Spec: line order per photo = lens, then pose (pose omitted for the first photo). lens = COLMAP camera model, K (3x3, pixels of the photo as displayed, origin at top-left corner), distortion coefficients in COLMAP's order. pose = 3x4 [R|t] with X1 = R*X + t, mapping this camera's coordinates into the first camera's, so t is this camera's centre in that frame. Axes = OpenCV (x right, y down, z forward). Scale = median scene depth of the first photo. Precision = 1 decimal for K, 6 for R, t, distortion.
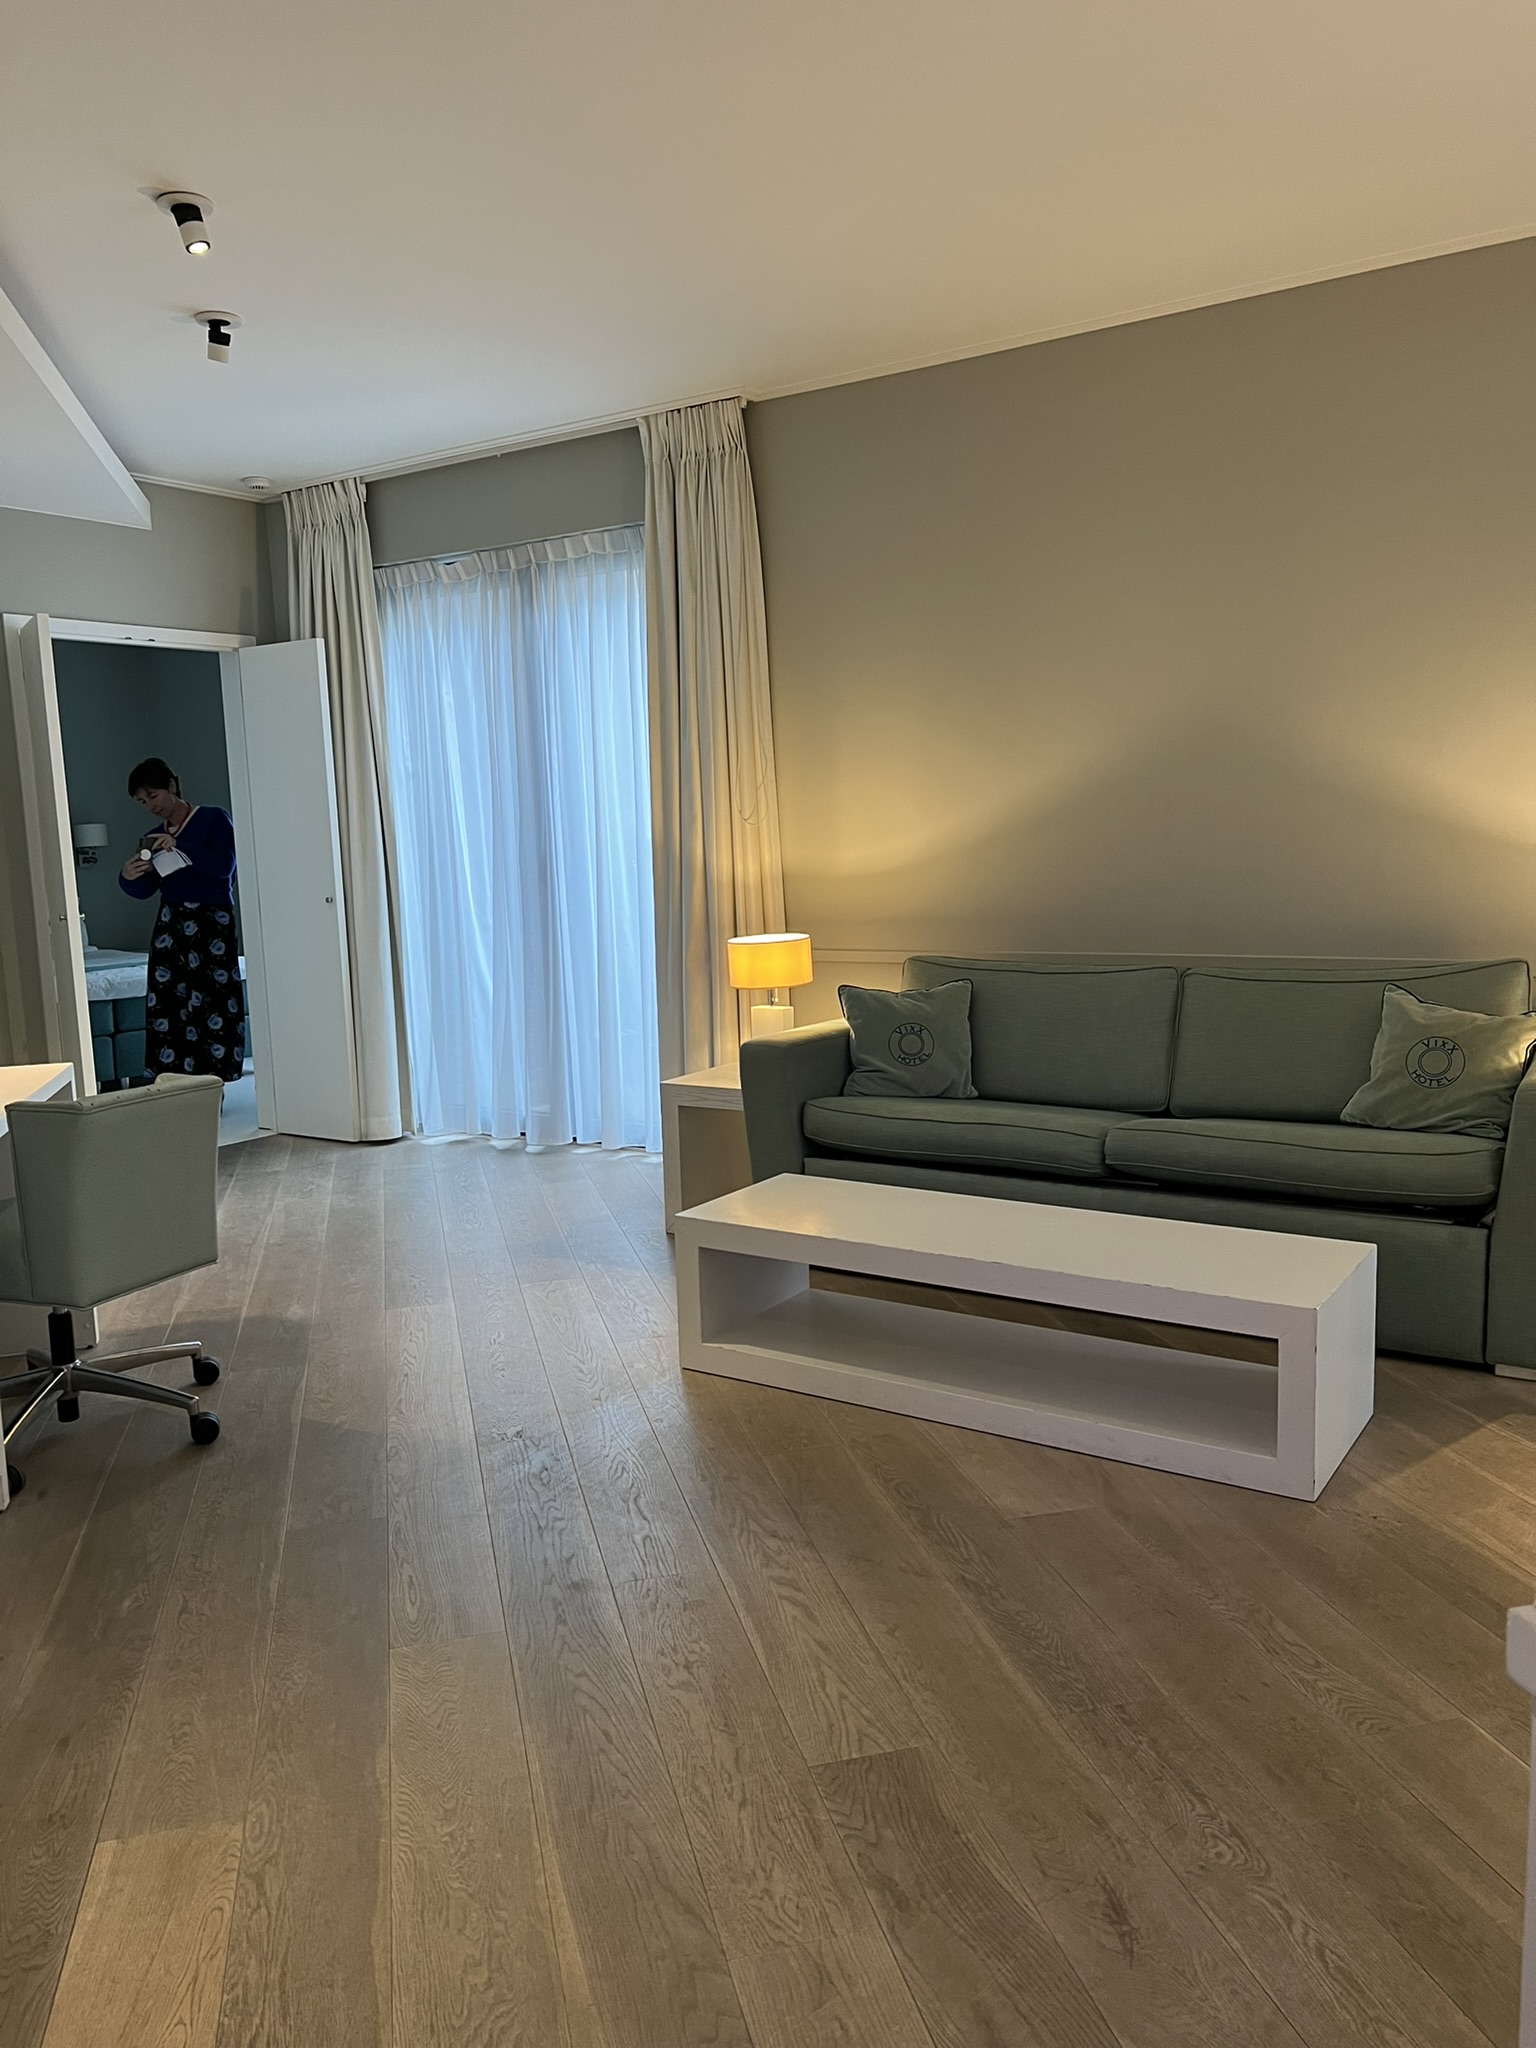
lens RADIAL K [[1530.6, 0, 768.0], [0, 1530.6, 1024.0], [0, 0, 1]] dist [0.026518, -0.000113]
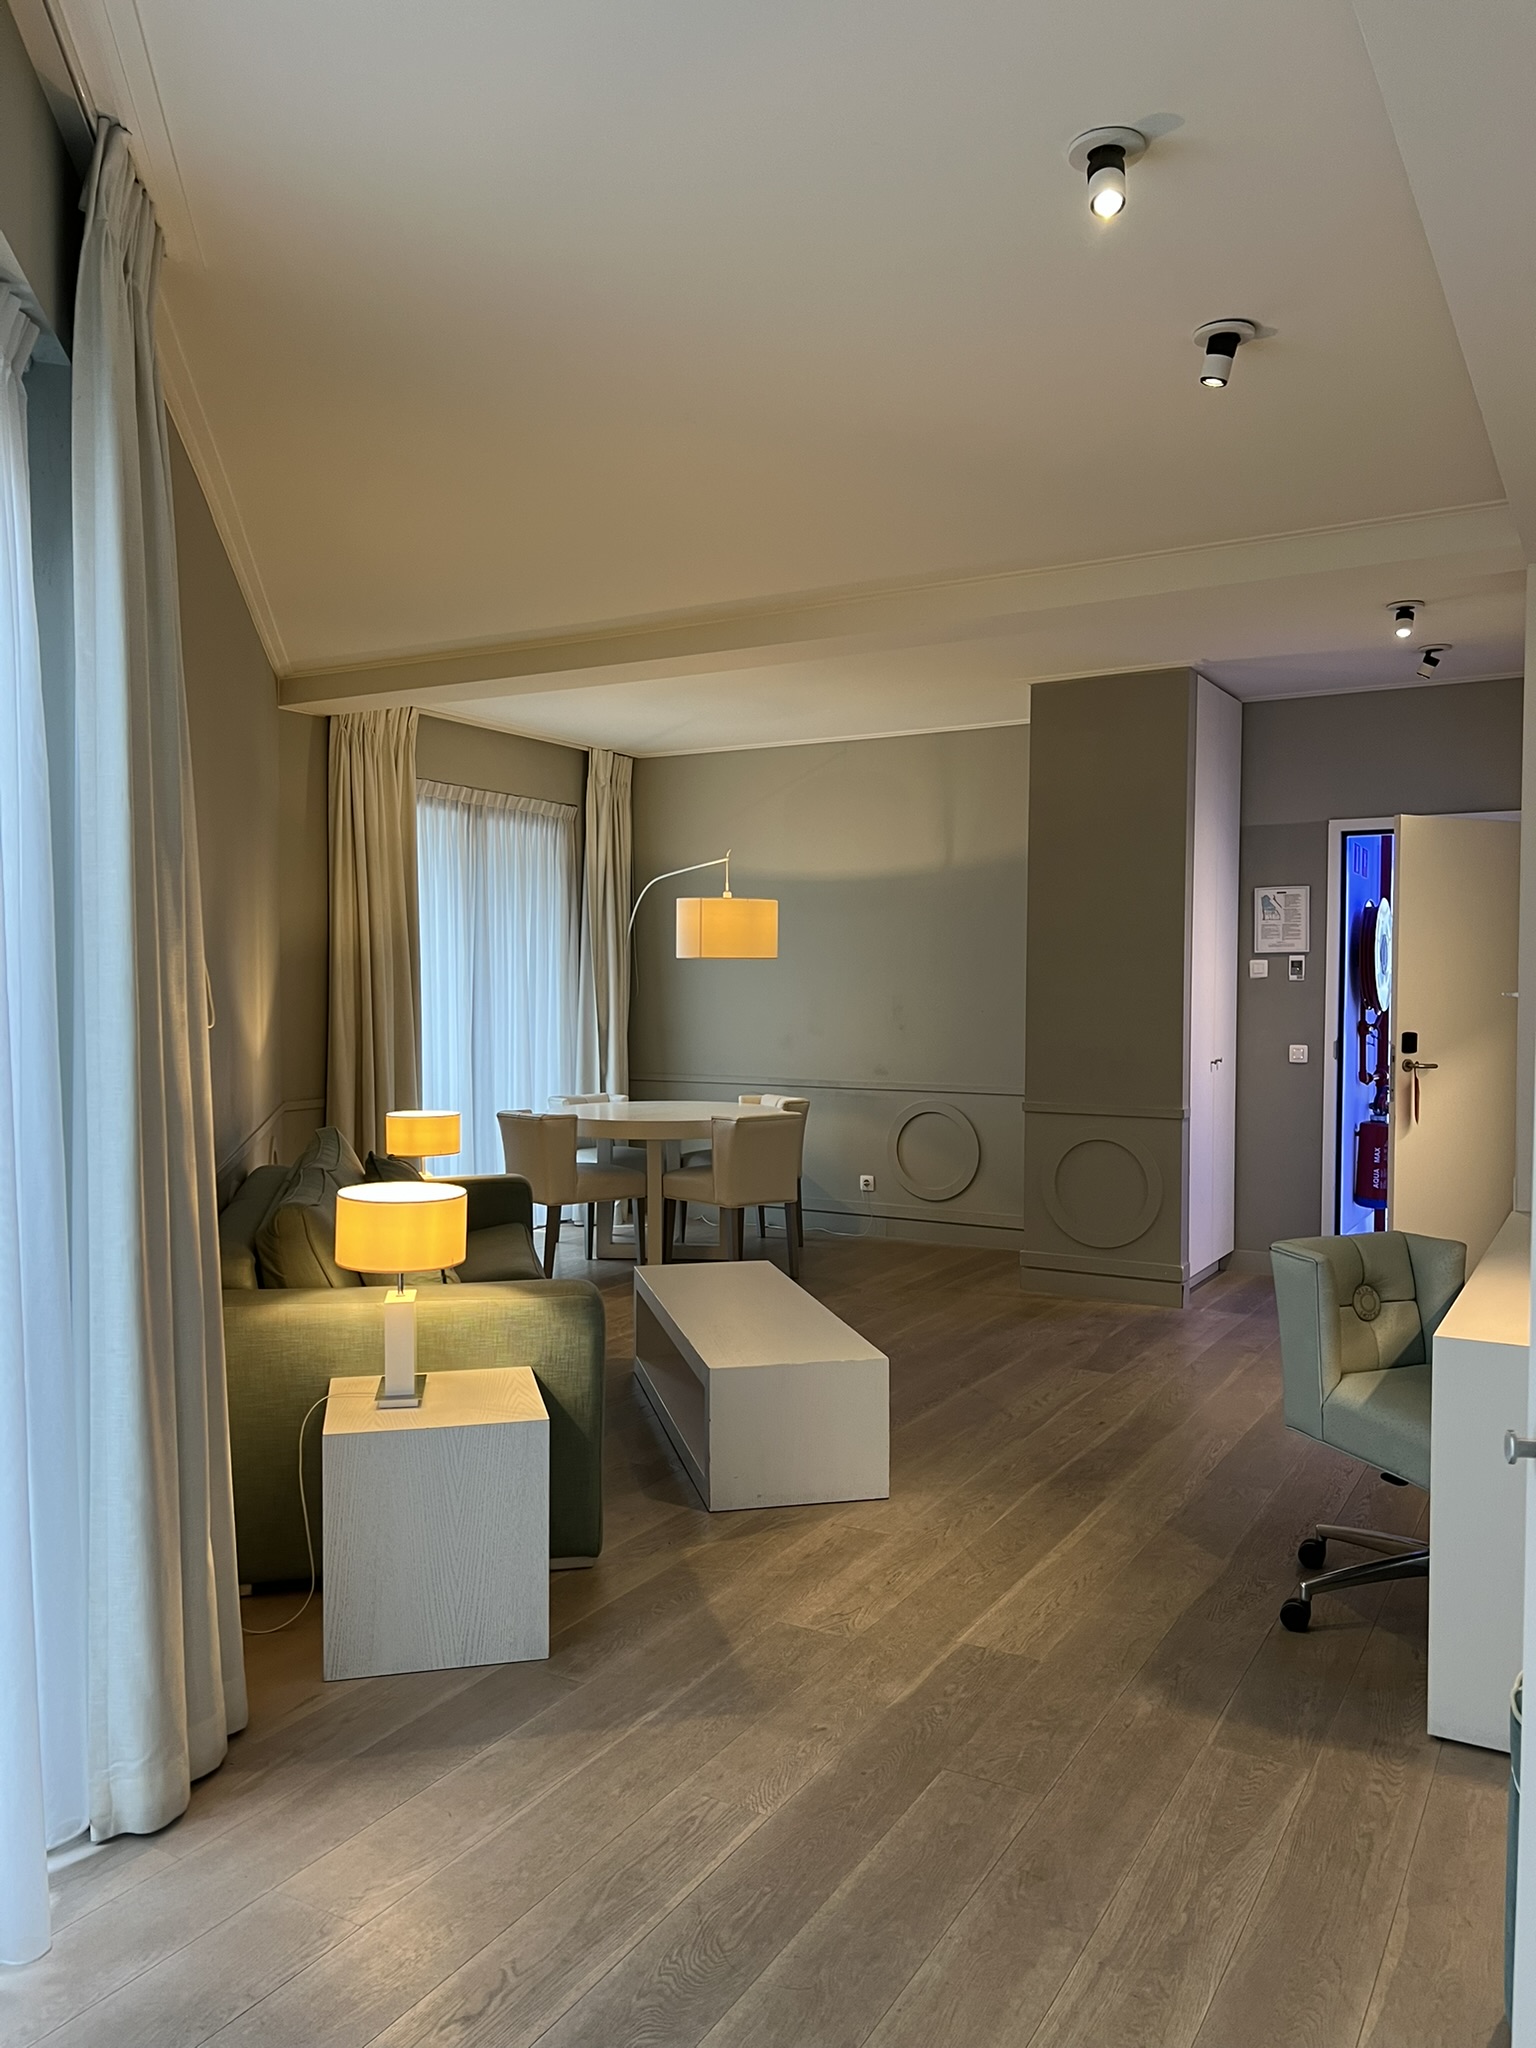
lens RADIAL K [[1530.6, 0, 768.0], [0, 1530.6, 1024.0], [0, 0, 1]] dist [0.026518, -0.000113]
pose [[-0.718114, 0.017591, 0.695703, -0.681561], [0.119872, 0.987866, 0.098754, -0.208232], [-0.685524, 0.154312, -0.711509, 1.580468]]
